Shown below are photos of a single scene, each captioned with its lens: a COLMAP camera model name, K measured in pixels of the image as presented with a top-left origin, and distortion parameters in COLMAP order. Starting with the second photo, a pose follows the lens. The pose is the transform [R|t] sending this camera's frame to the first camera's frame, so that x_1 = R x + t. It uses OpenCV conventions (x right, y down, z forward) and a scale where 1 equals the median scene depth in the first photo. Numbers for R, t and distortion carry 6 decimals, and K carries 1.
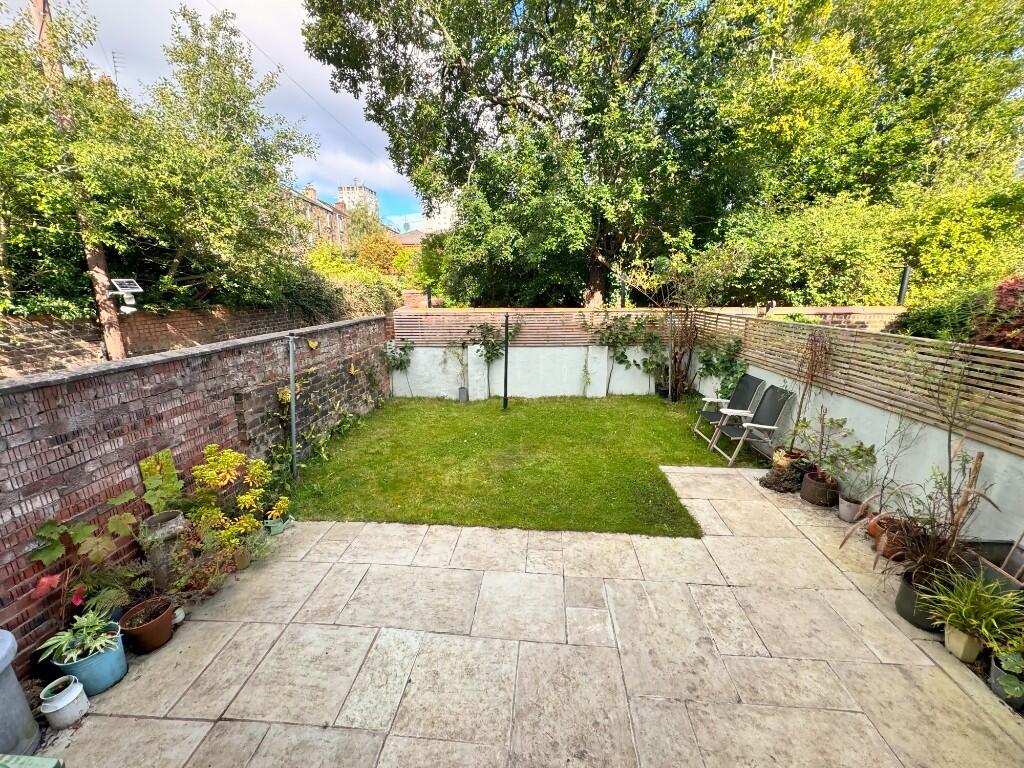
lens RADIAL K [[409.1, 0, 510.5], [0, 409.1, 382.5], [0, 0, 1]] dist [-0.002231, 0.000359]
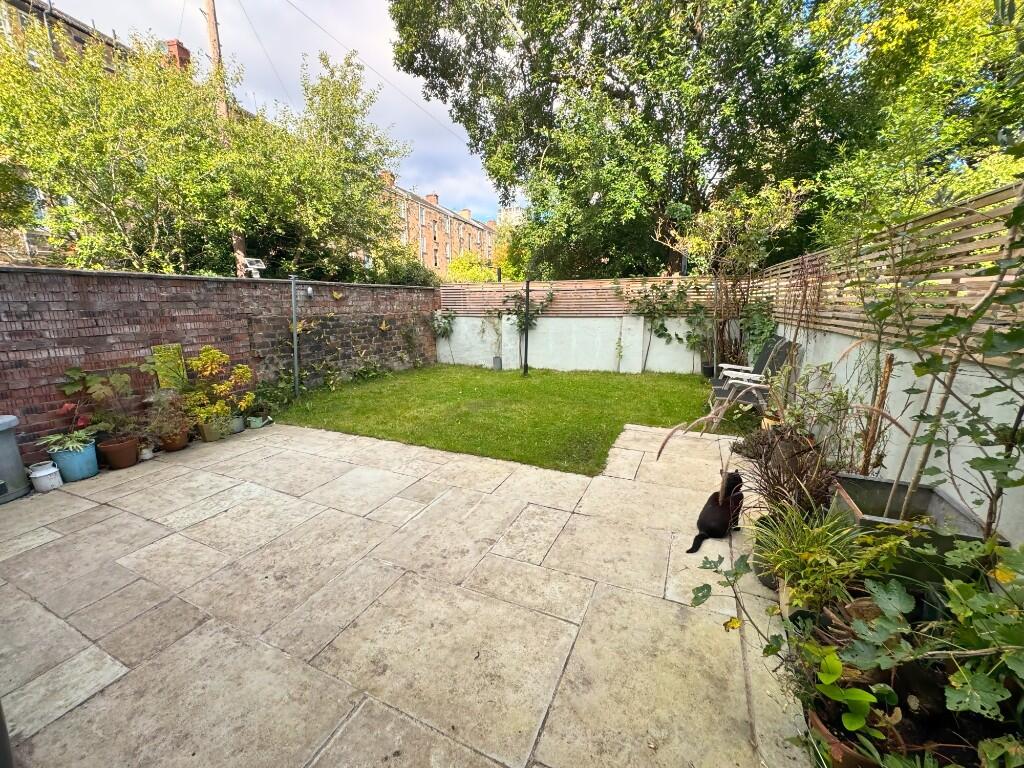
lens RADIAL K [[409.1, 0, 510.5], [0, 409.1, 382.5], [0, 0, 1]] dist [-0.002231, 0.000359]
pose [[0.938772, 0.064771, -0.338395, 0.314461], [-0.076192, 0.996881, -0.020564, 0.112597], [0.336008, 0.045088, 0.940779, 0.051824]]
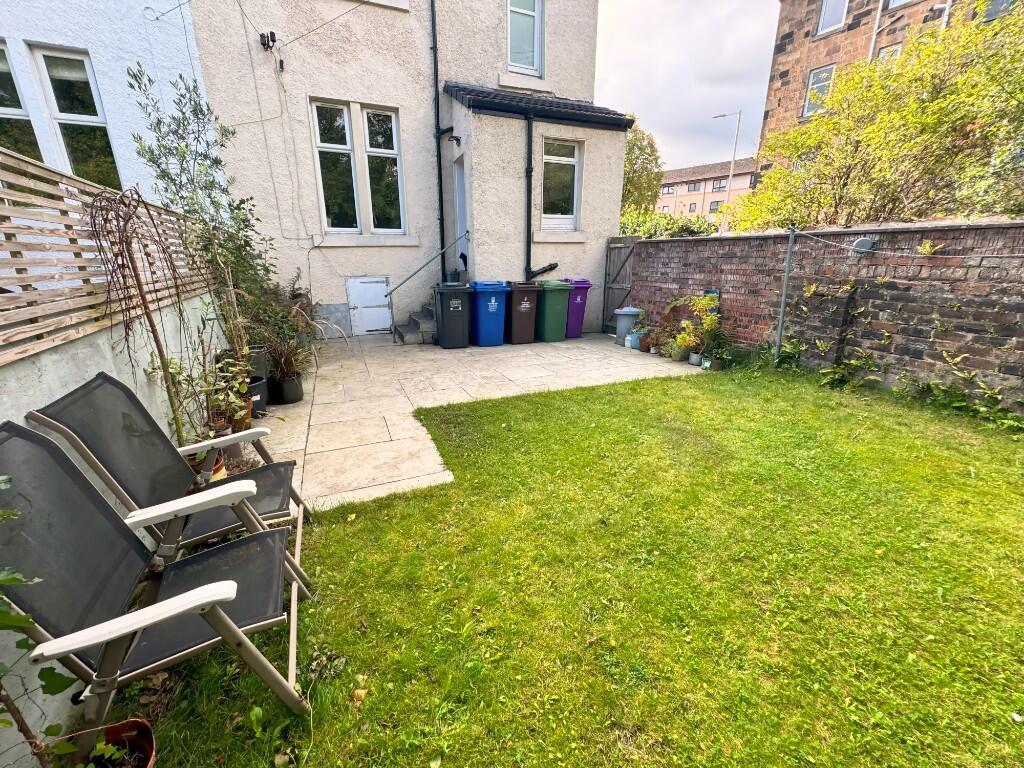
lens RADIAL K [[409.1, 0, 510.5], [0, 409.1, 382.5], [0, 0, 1]] dist [-0.002231, 0.000359]
pose [[-0.887136, 0.144361, -0.438350, 0.381258], [-0.097071, 0.870203, 0.483037, -0.124235], [0.451185, 0.471070, -0.757974, 1.023296]]
